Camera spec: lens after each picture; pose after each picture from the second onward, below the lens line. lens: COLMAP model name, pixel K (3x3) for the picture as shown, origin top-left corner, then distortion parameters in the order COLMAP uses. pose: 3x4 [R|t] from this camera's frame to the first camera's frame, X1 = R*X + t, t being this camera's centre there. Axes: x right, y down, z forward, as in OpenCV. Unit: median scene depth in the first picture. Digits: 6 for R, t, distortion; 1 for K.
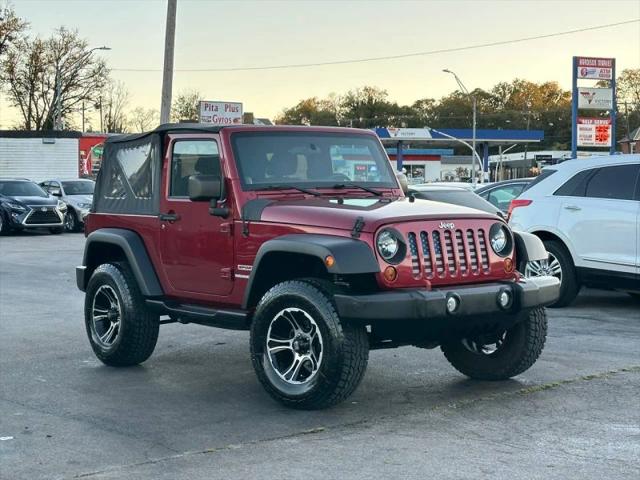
lens RADIAL K [[1193.5, 0, 320.0], [0, 1193.5, 240.0], [0, 0, 1]] dist [0.041073, 0.012709]
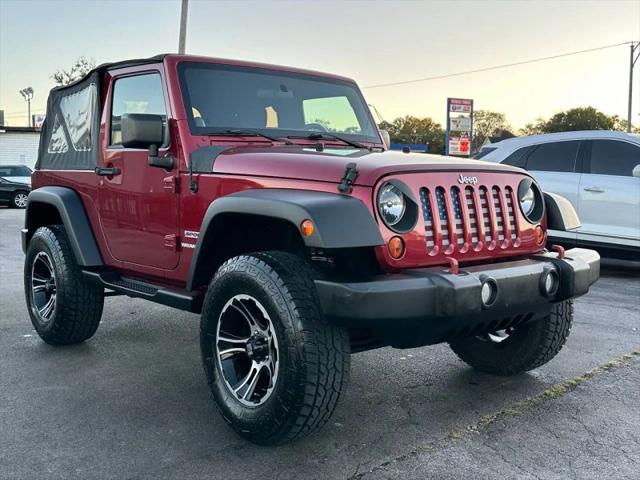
lens RADIAL K [[707.9, 0, 320.0], [0, 707.9, 240.0], [0, 0, 1]] dist [0.070915, -0.021811]
pose [[0.998932, 0.008707, 0.045377, -0.002288], [-0.010506, 0.999162, 0.039568, 0.007702], [-0.044995, -0.040002, 0.998186, 0.538066]]
